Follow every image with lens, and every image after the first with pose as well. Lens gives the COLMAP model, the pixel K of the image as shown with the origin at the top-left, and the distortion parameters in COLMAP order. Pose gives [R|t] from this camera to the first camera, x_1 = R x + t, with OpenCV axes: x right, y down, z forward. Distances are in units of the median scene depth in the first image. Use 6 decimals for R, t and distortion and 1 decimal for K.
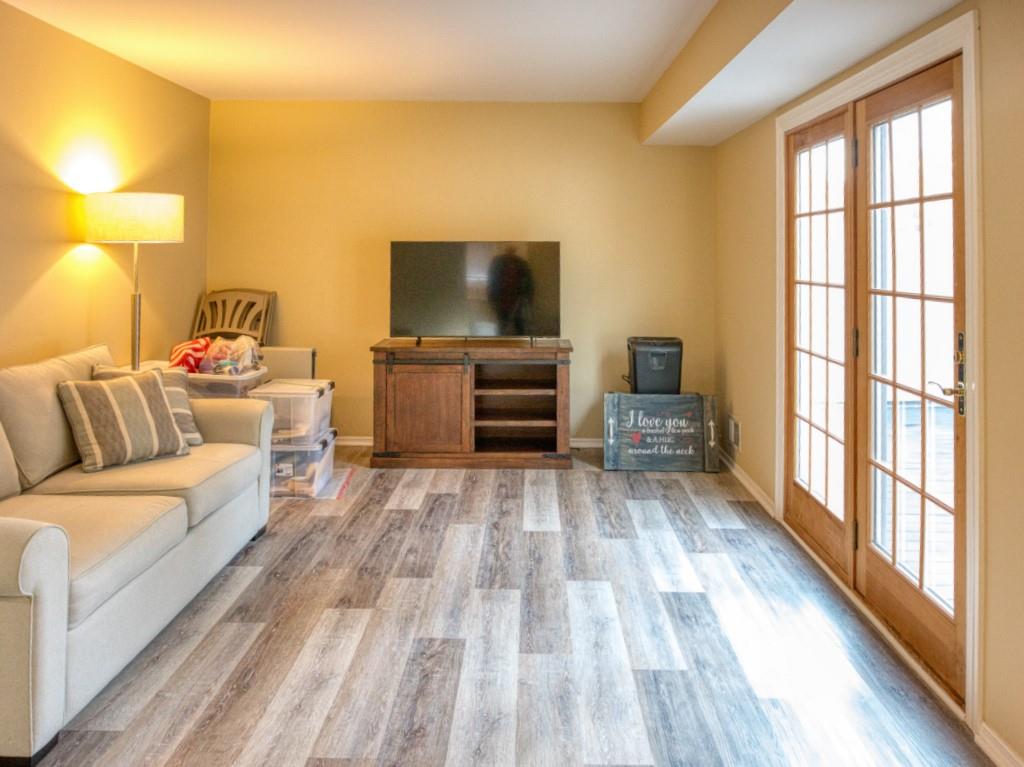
lens RADIAL K [[830.3, 0, 514.3], [0, 830.3, 222.9], [0, 0, 1]] dist [-0.002027, 0.003613]
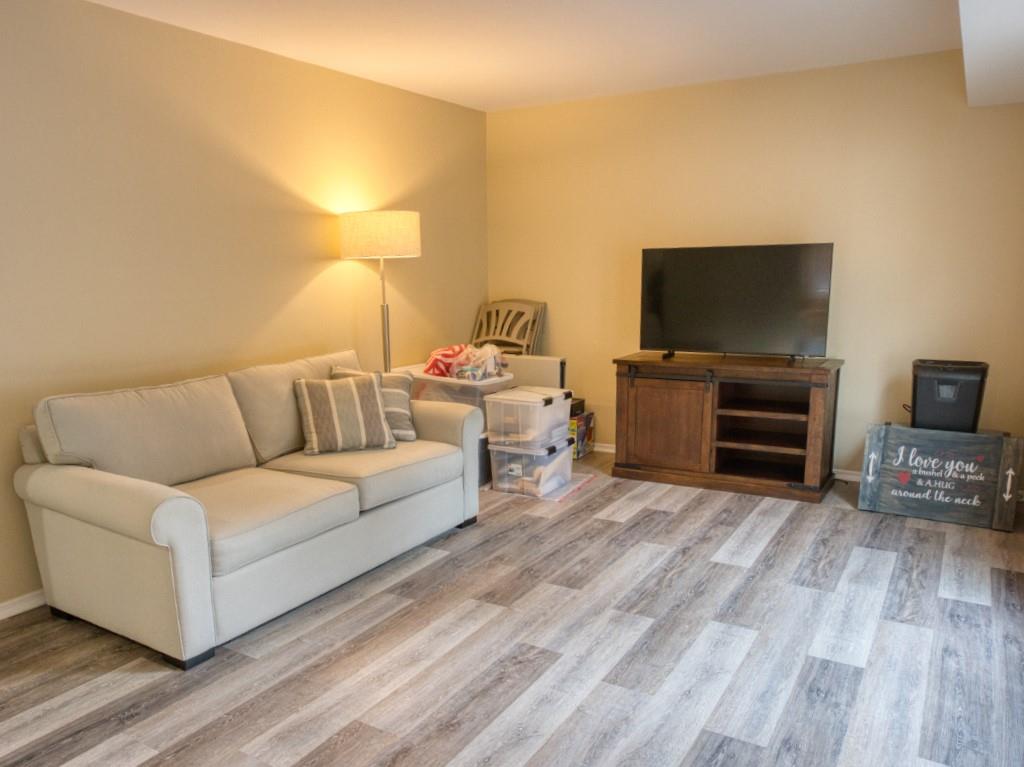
lens RADIAL K [[787.2, 0, 476.3], [0, 787.2, 429.6], [0, 0, 1]] dist [-0.041459, 0.049715]
pose [[0.853246, 0.084551, -0.514610, 0.200210], [0.042890, 0.972050, 0.230822, 0.008978], [0.519743, -0.219020, 0.825771, 0.140798]]
